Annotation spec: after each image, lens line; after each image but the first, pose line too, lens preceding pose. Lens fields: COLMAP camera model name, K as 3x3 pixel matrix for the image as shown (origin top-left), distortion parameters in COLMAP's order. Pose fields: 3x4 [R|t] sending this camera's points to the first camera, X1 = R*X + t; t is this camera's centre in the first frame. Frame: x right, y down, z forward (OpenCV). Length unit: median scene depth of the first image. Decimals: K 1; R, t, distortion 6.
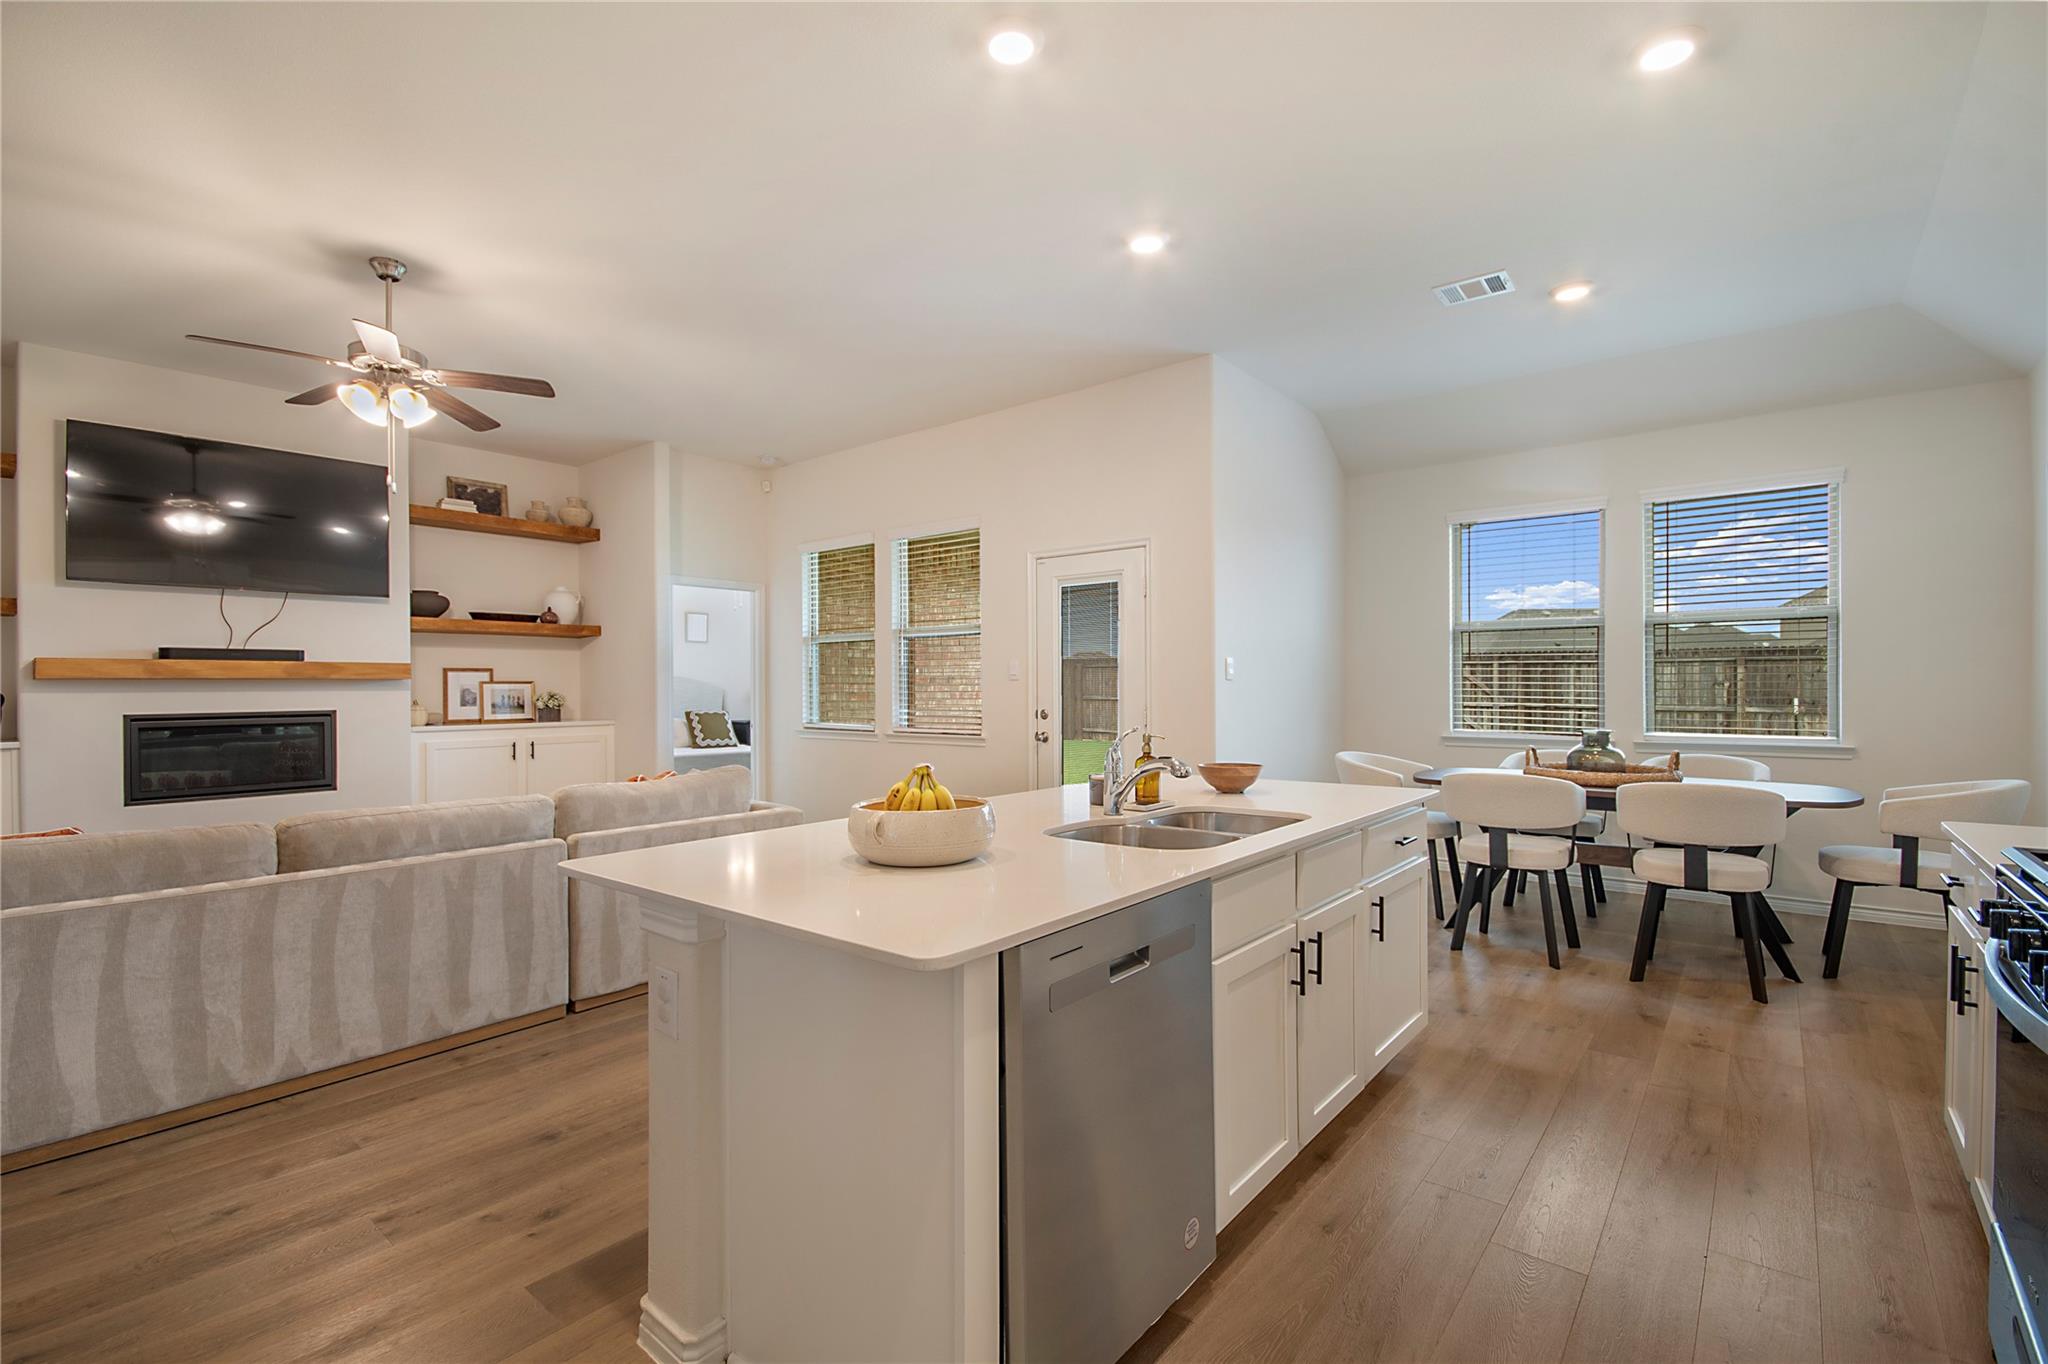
lens RADIAL K [[907.9, 0, 1024.0], [0, 907.9, 682.0], [0, 0, 1]] dist [-0.000354, 0.000019]
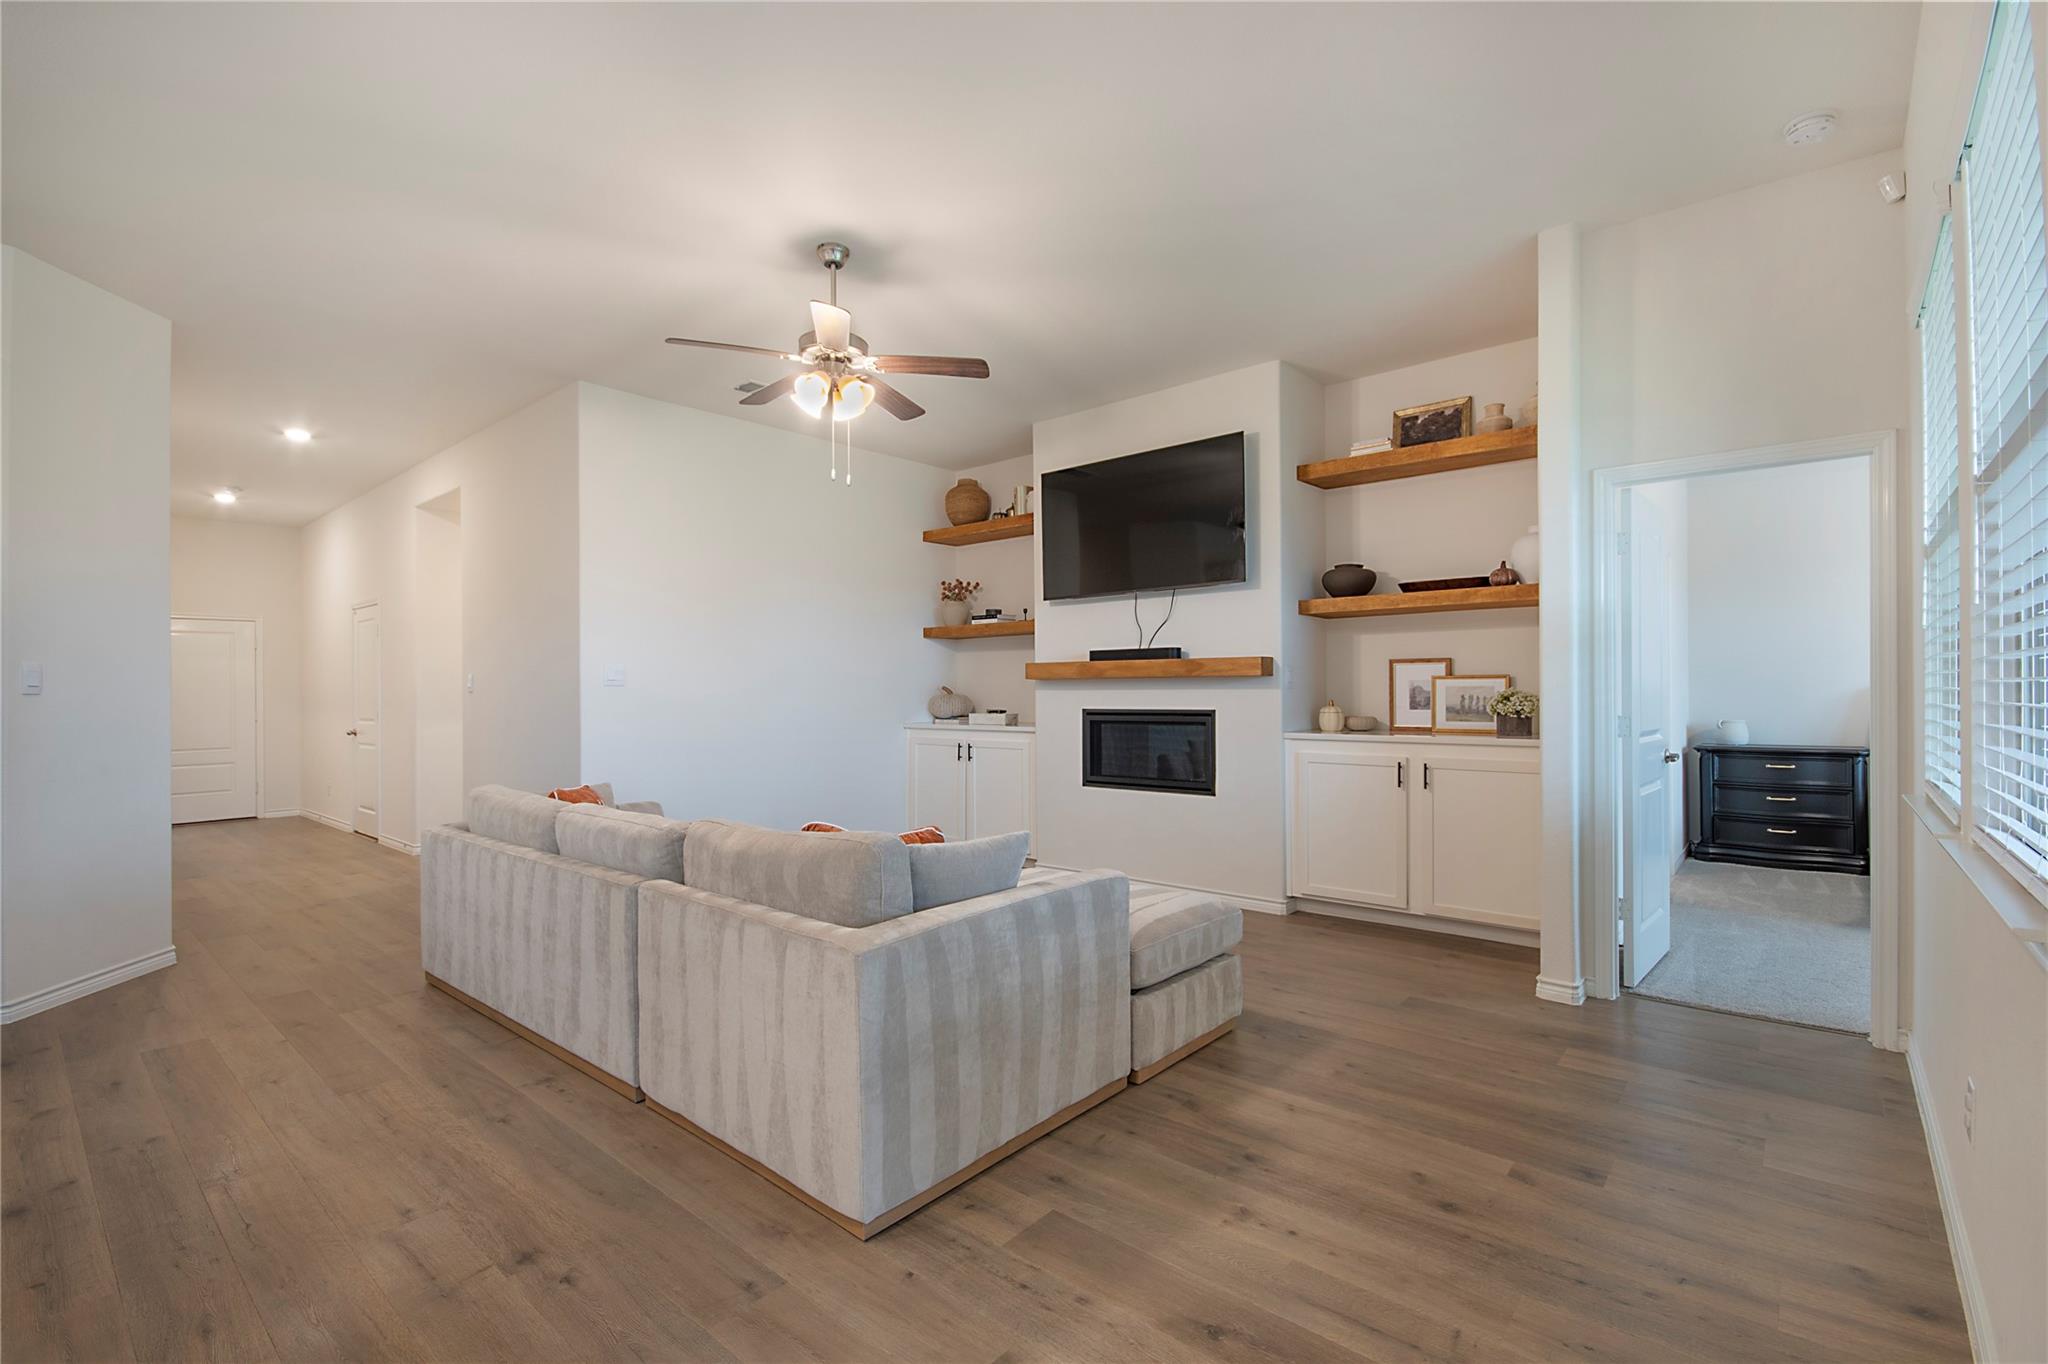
lens RADIAL K [[907.9, 0, 1024.0], [0, 907.9, 682.0], [0, 0, 1]] dist [-0.000354, 0.000019]
pose [[-0.026737, -0.004170, -0.999634, 0.164415], [0.011565, 0.999923, -0.004481, 0.004303], [0.999576, -0.011681, -0.026687, 0.792462]]
